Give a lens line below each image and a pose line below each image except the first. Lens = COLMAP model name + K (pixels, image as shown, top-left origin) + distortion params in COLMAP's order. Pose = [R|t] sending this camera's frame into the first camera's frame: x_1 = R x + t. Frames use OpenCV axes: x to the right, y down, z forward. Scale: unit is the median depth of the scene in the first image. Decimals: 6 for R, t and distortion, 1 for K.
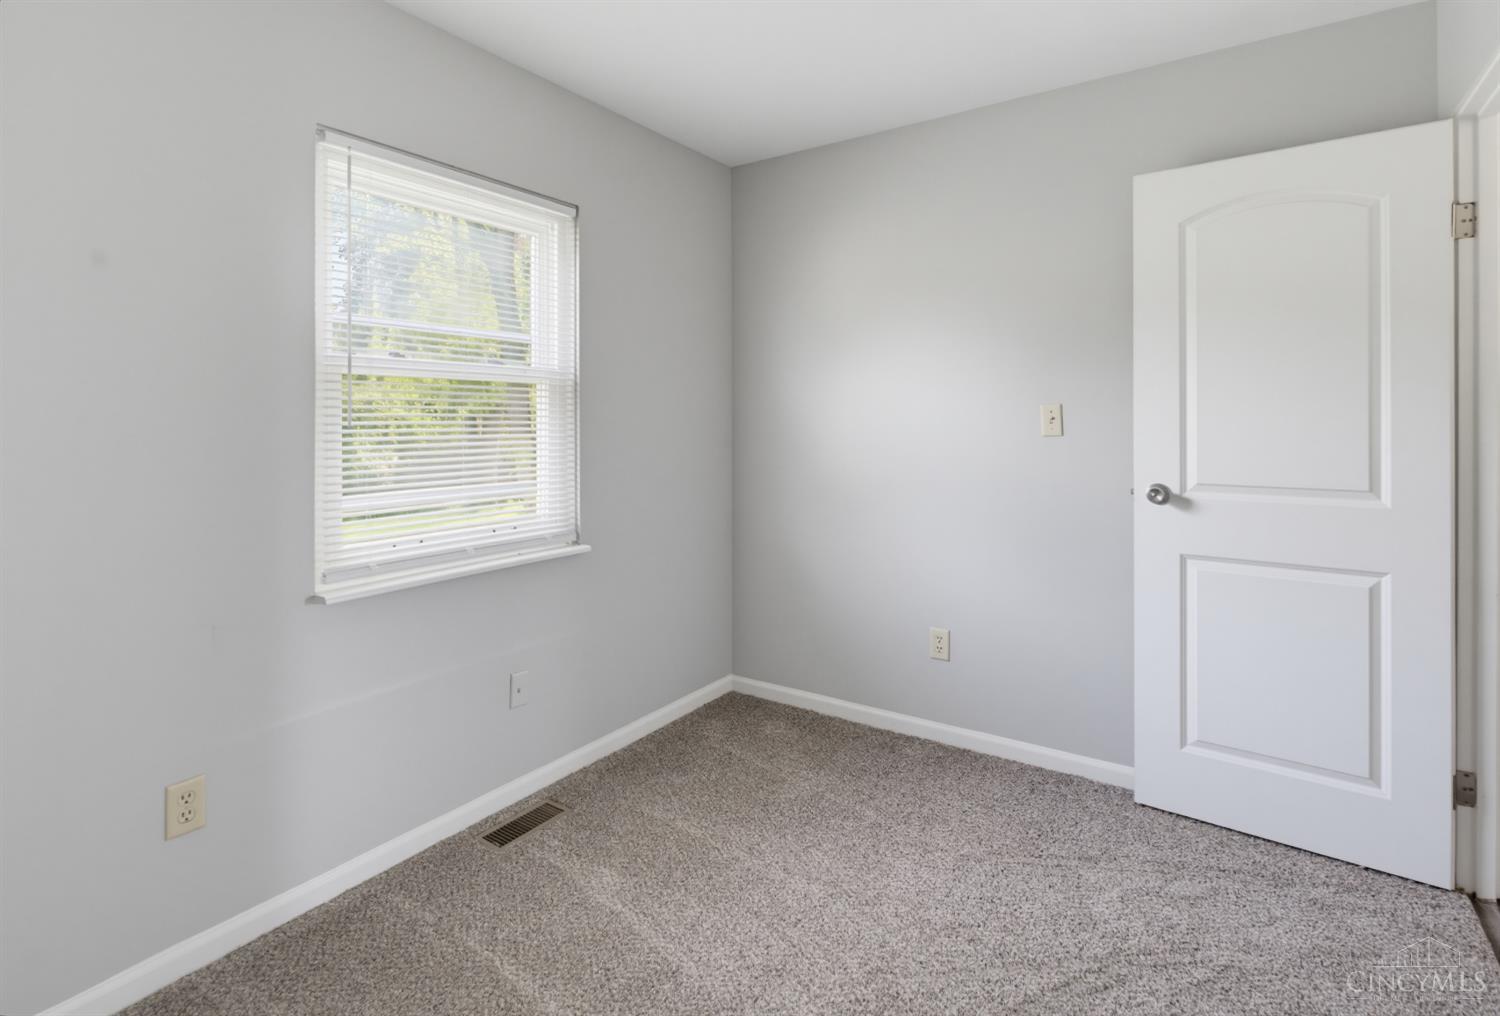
lens RADIAL K [[726.2, 0, 756.0], [0, 726.2, 421.6], [0, 0, 1]] dist [-0.005555, 0.000896]
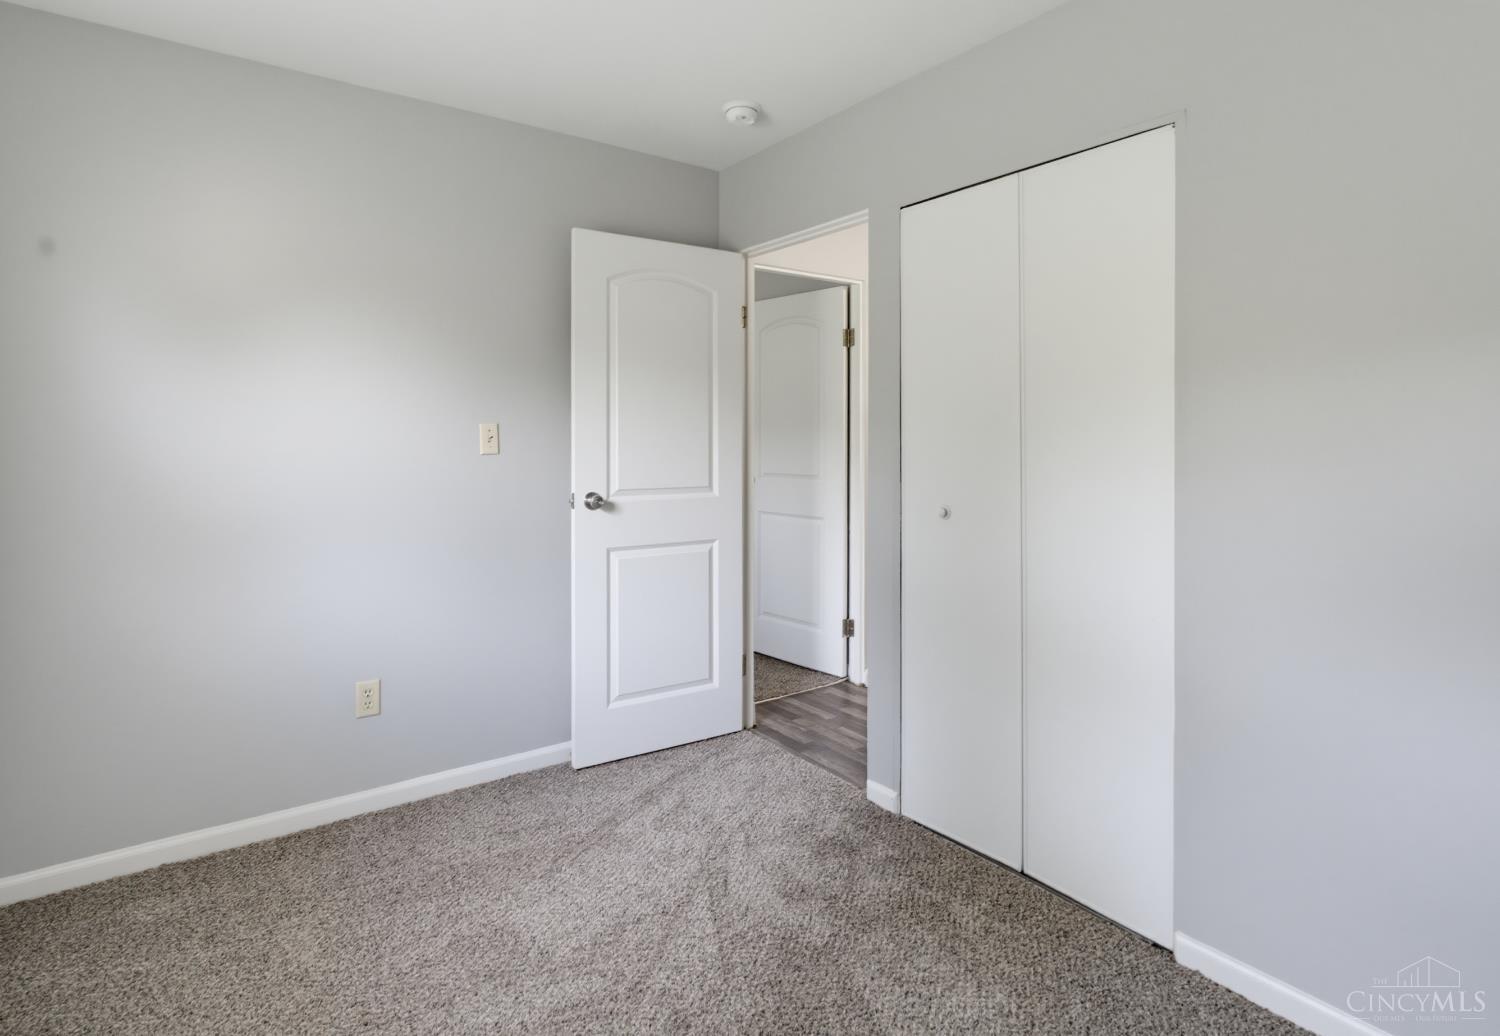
lens RADIAL K [[725.3, 0, 741.8], [0, 725.3, 443.7], [0, 0, 1]] dist [-0.005939, 0.000238]
pose [[0.382653, -0.001210, 0.923891, -0.457647], [0.003415, 0.999994, -0.000105, 0.007239], [-0.923886, 0.003195, 0.382655, 0.322887]]
